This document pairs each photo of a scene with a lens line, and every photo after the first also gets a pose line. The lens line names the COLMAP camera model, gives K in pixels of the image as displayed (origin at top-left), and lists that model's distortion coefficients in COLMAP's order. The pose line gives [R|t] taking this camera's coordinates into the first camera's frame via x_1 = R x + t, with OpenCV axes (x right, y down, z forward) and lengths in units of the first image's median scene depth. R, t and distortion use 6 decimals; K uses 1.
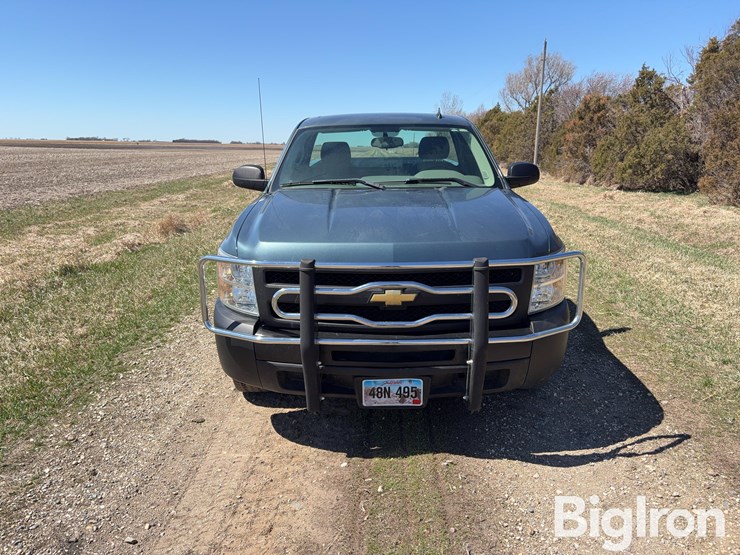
lens RADIAL K [[564.1, 0, 370.2], [0, 564.1, 278.1], [0, 0, 1]] dist [0.045052, -0.054162]
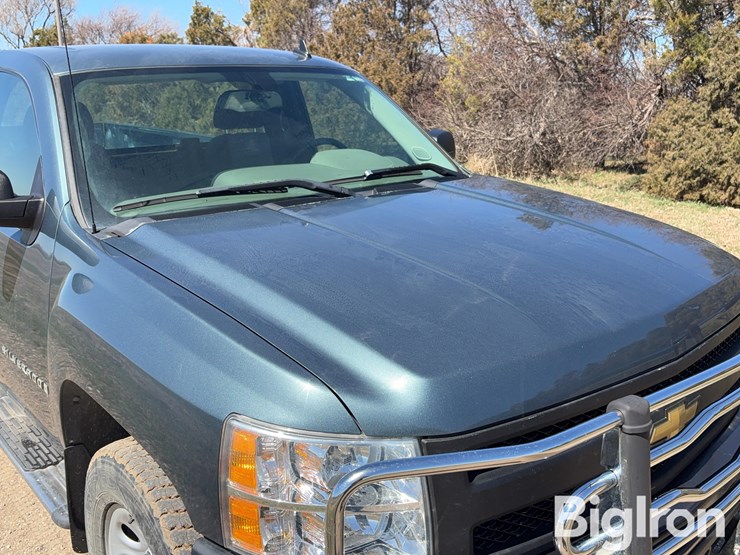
lens RADIAL K [[720.6, 0, 371.8], [0, 720.6, 283.9], [0, 0, 1]] dist [0.022123, 0.000000]
pose [[0.752286, -0.179301, 0.633969, -0.426286], [0.165924, 0.982801, 0.081069, -0.142431], [-0.637601, 0.044204, 0.769097, 0.550058]]
